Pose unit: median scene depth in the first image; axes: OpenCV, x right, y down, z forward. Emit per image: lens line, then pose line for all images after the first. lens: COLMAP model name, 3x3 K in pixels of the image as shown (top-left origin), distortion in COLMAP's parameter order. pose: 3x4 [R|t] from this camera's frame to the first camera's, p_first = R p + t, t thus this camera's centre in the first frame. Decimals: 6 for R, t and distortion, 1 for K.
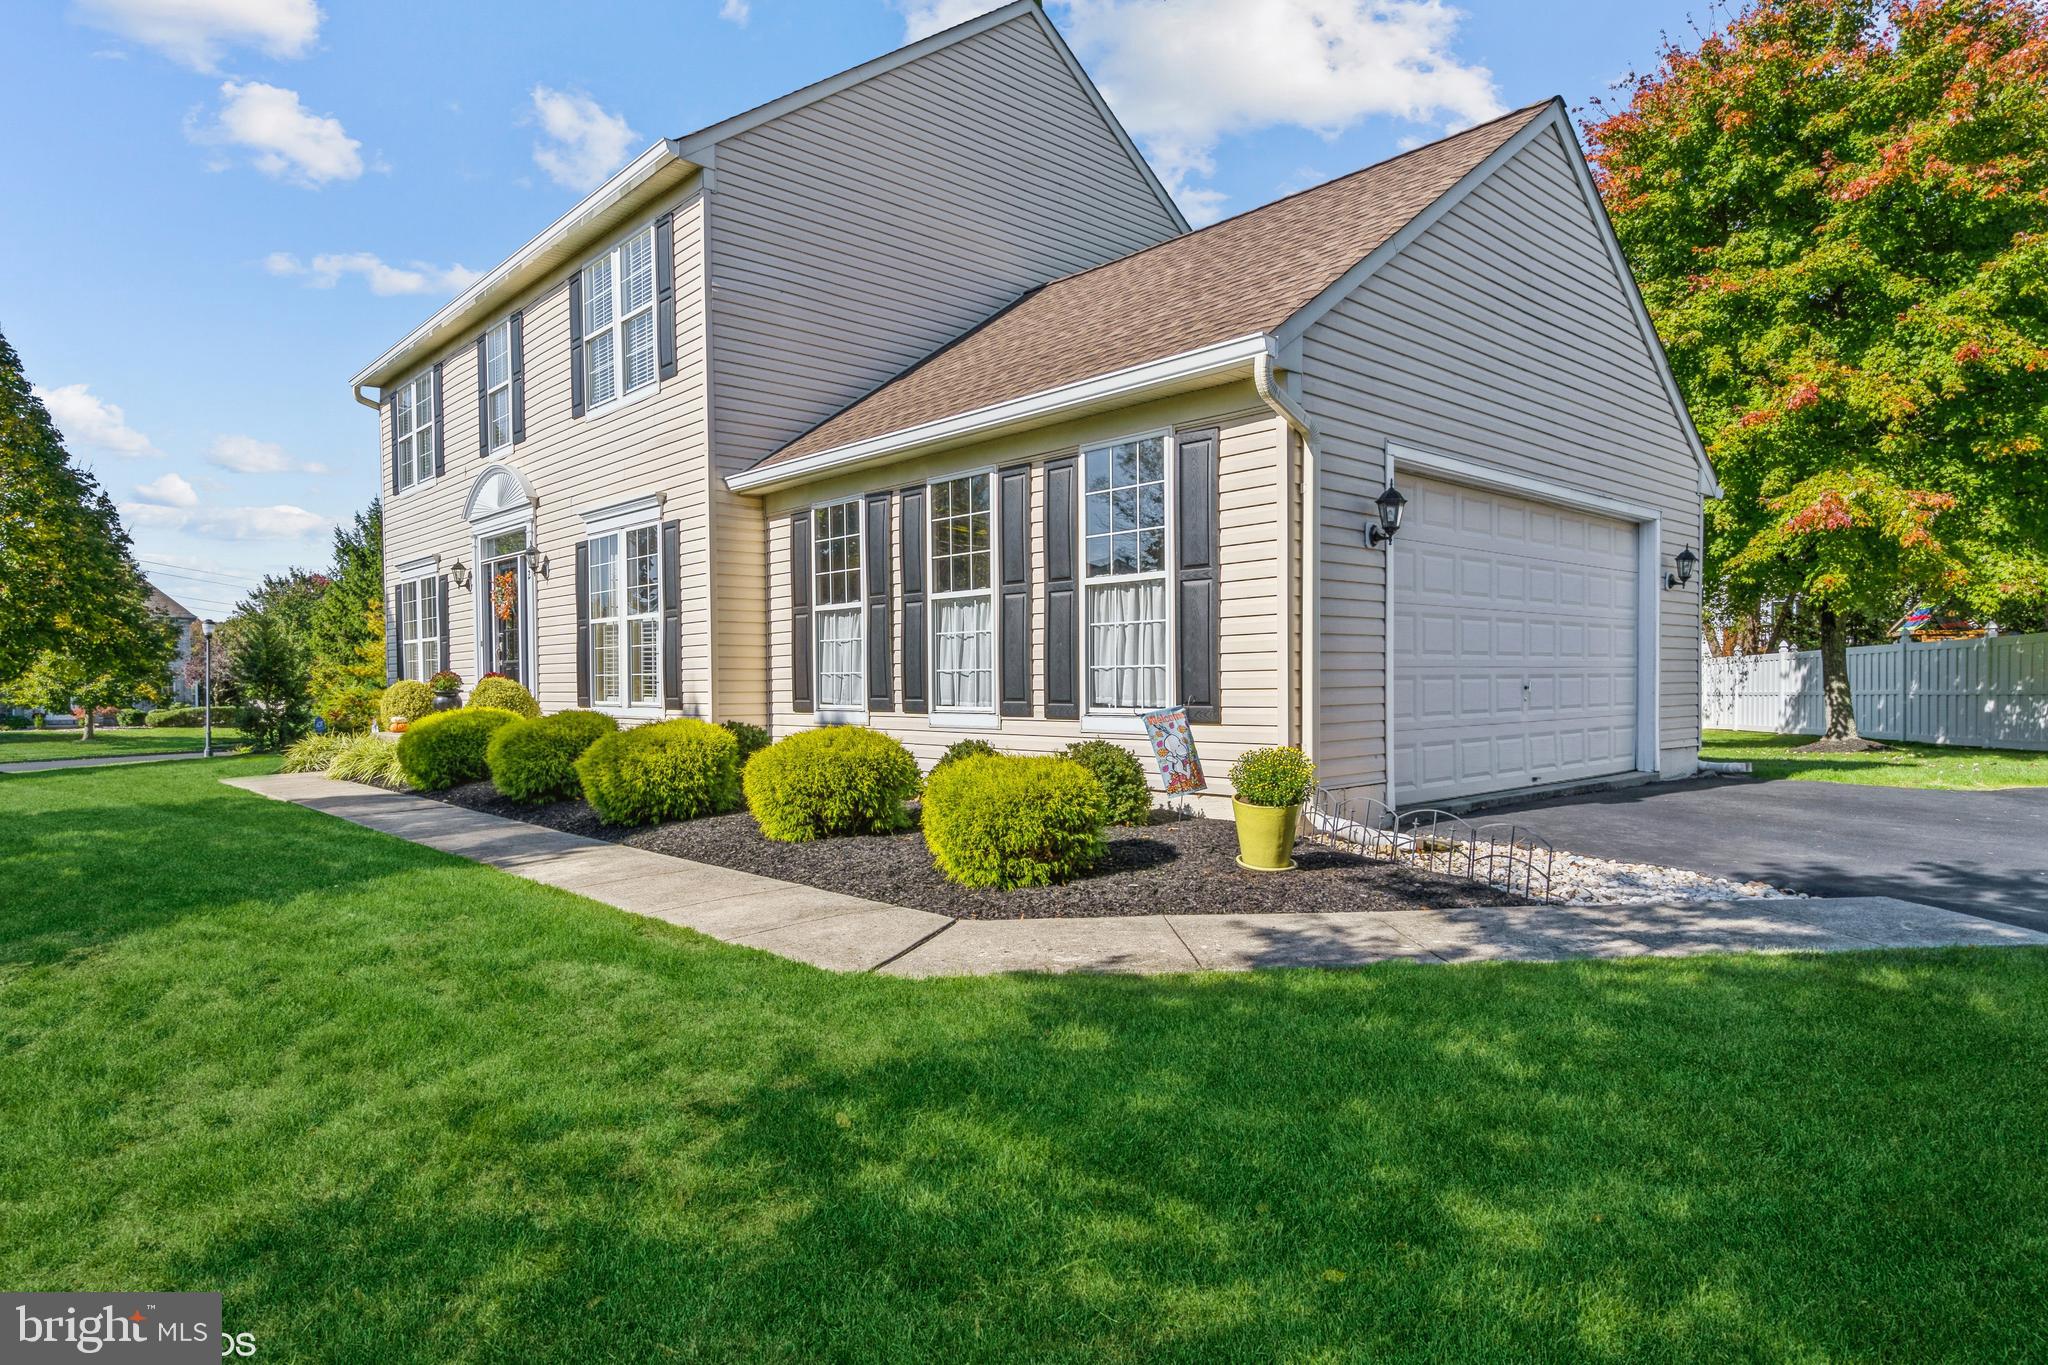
lens RADIAL K [[1150.6, 0, 1017.1], [0, 1150.6, 702.0], [0, 0, 1]] dist [0.004471, 0.000992]
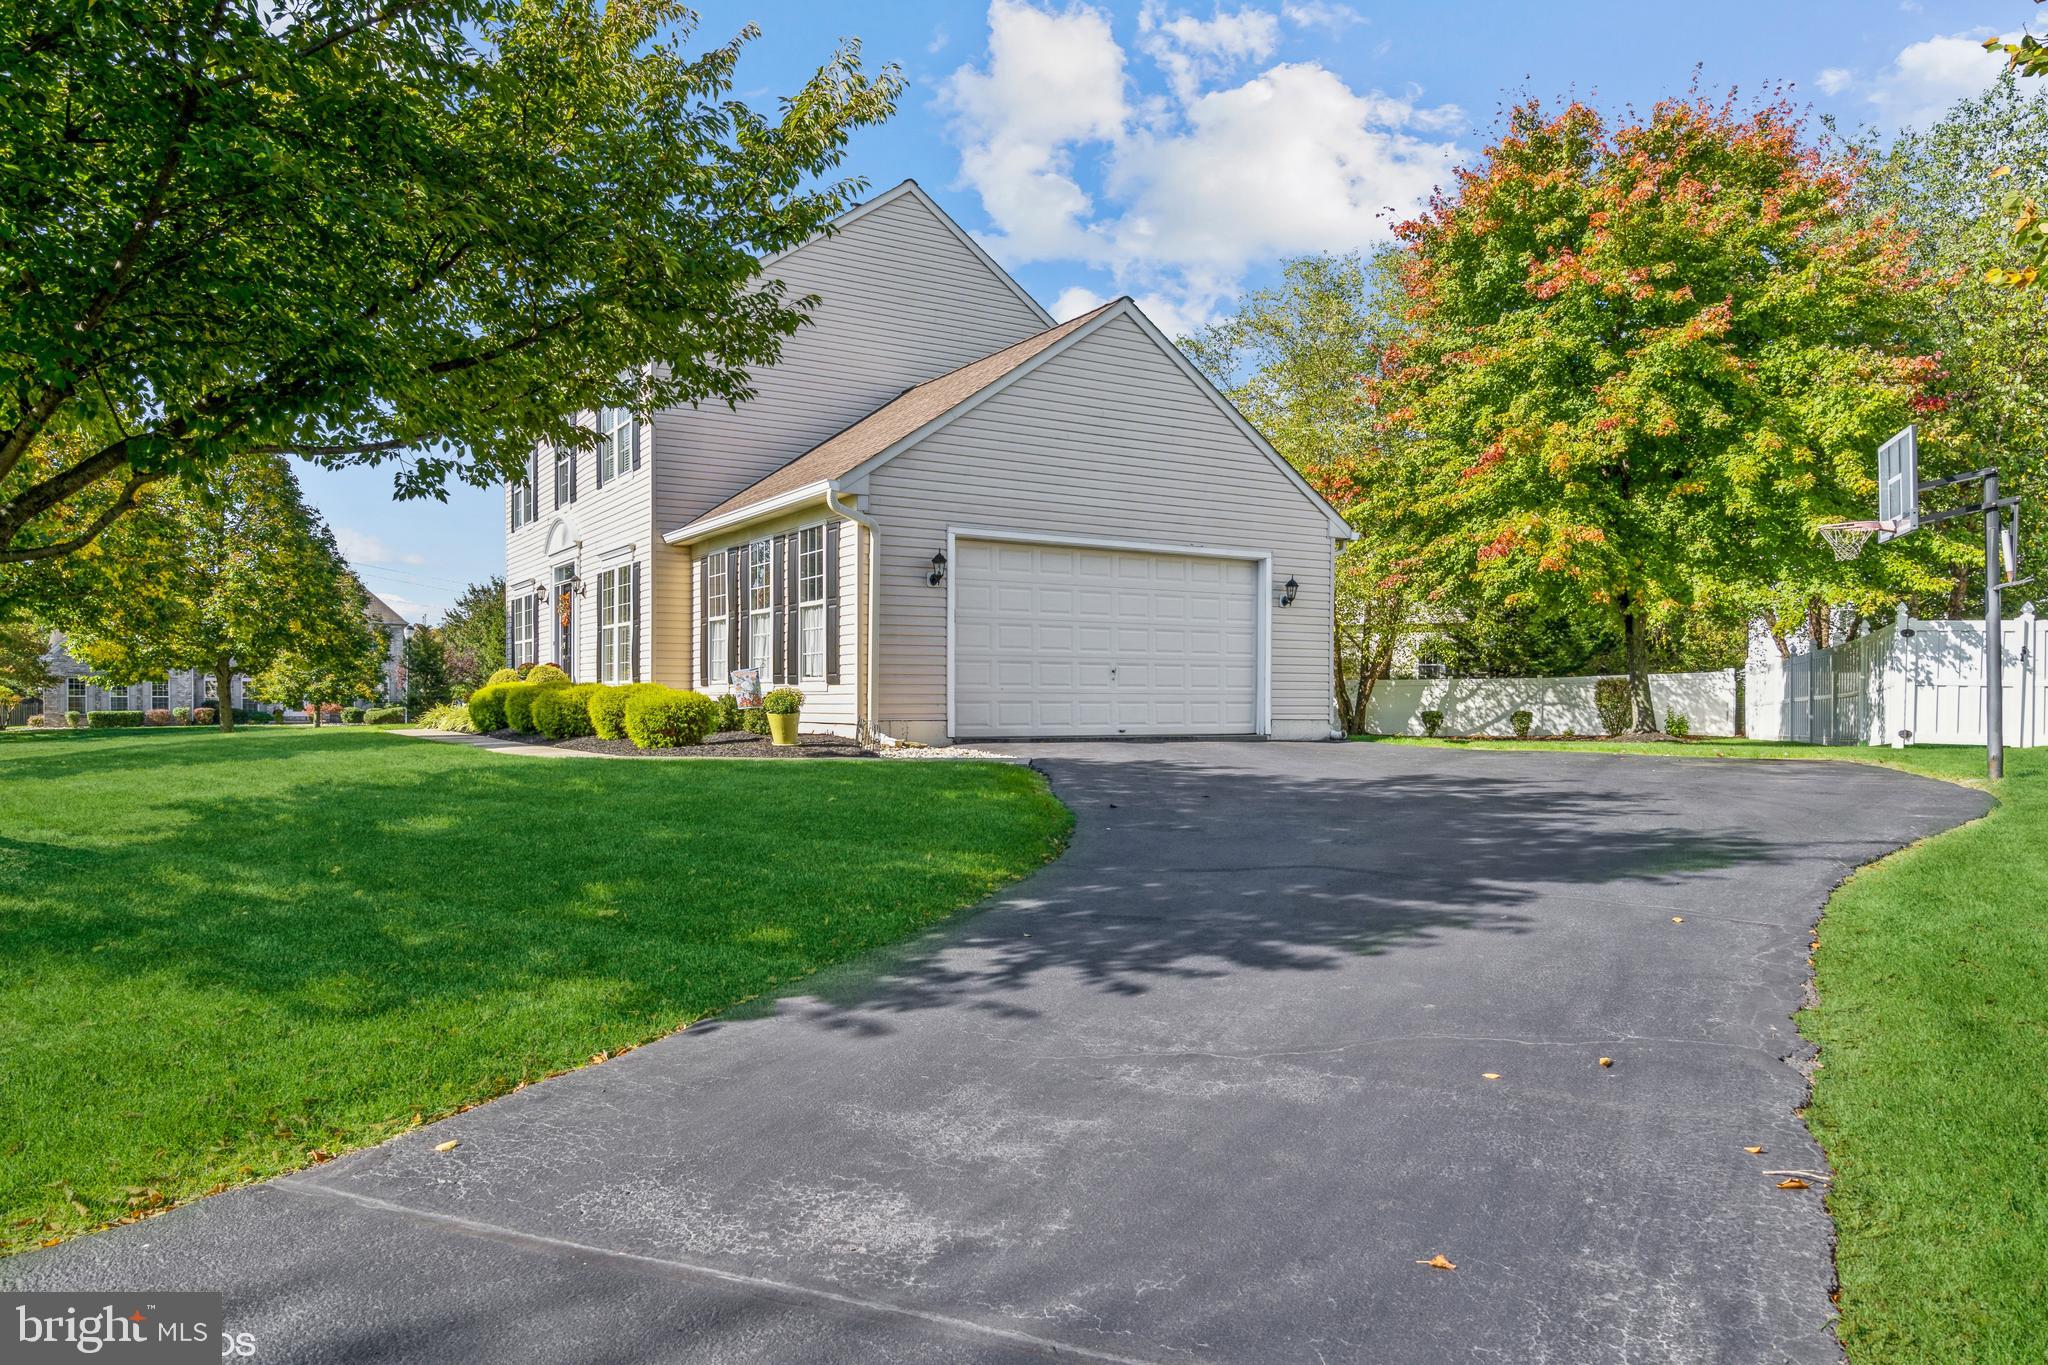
lens RADIAL K [[1326.5, 0, 1034.4], [0, 1326.5, 708.3], [0, 0, 1]] dist [0.004871, 0.000907]
pose [[0.982536, 0.014833, -0.185482, 0.489044], [-0.016954, 0.999808, -0.009857, 0.040828], [0.185300, 0.012830, 0.982598, -0.566369]]
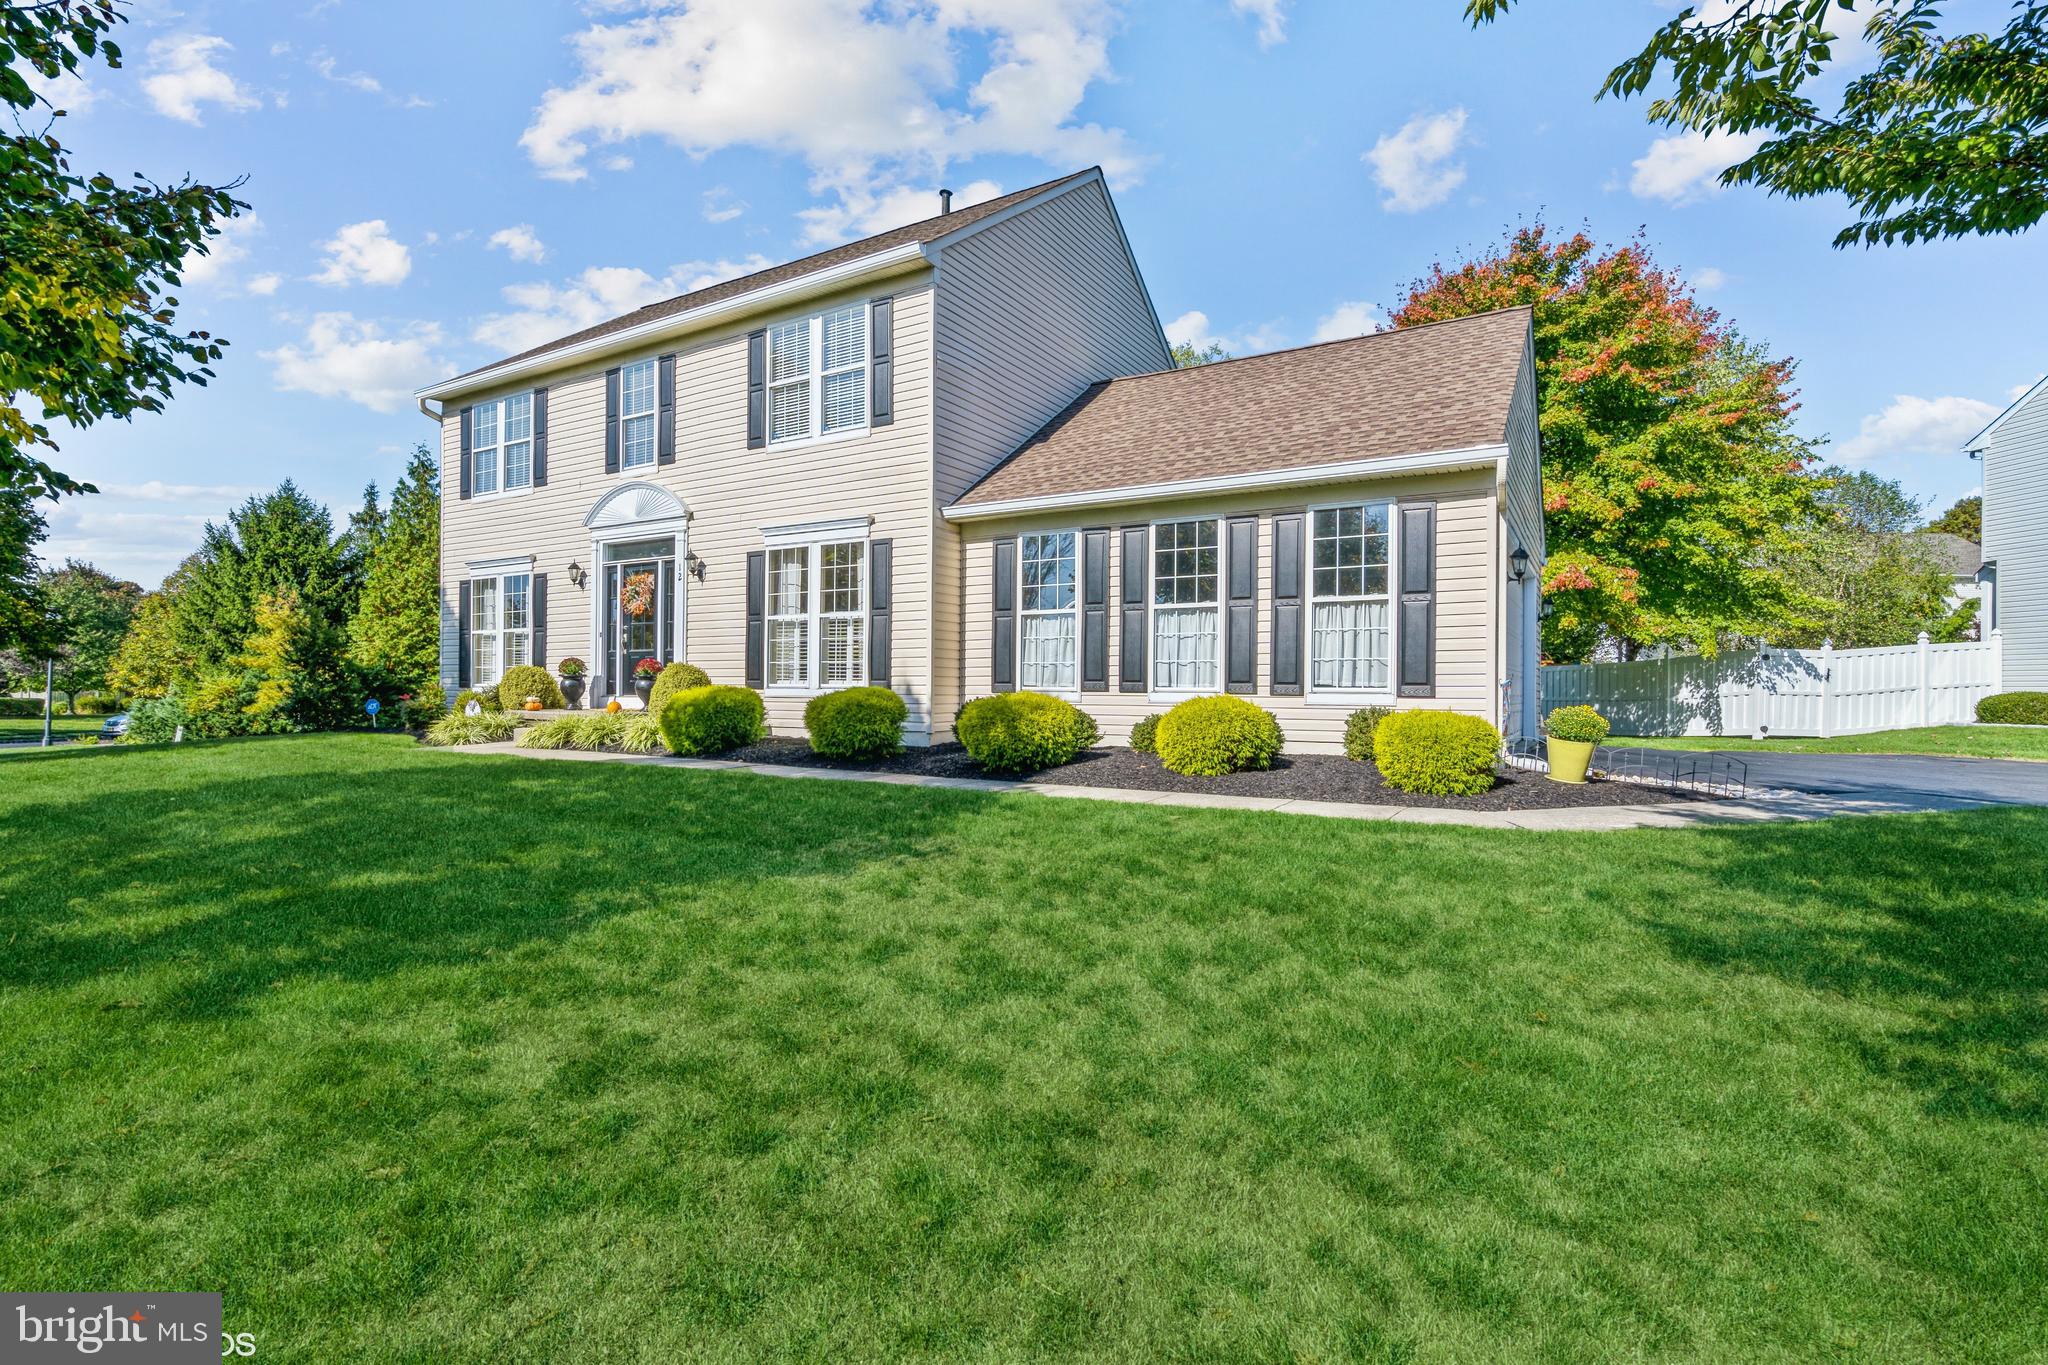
lens RADIAL K [[942.0, 0, 1024.0], [0, 942.0, 682.5], [0, 0, 1]] dist [-0.002285, 0.000095]
pose [[0.960726, 0.018220, 0.276901, -0.382196], [-0.010744, 0.999536, -0.028492, 0.022827], [-0.277292, 0.024398, 0.960476, -0.018114]]
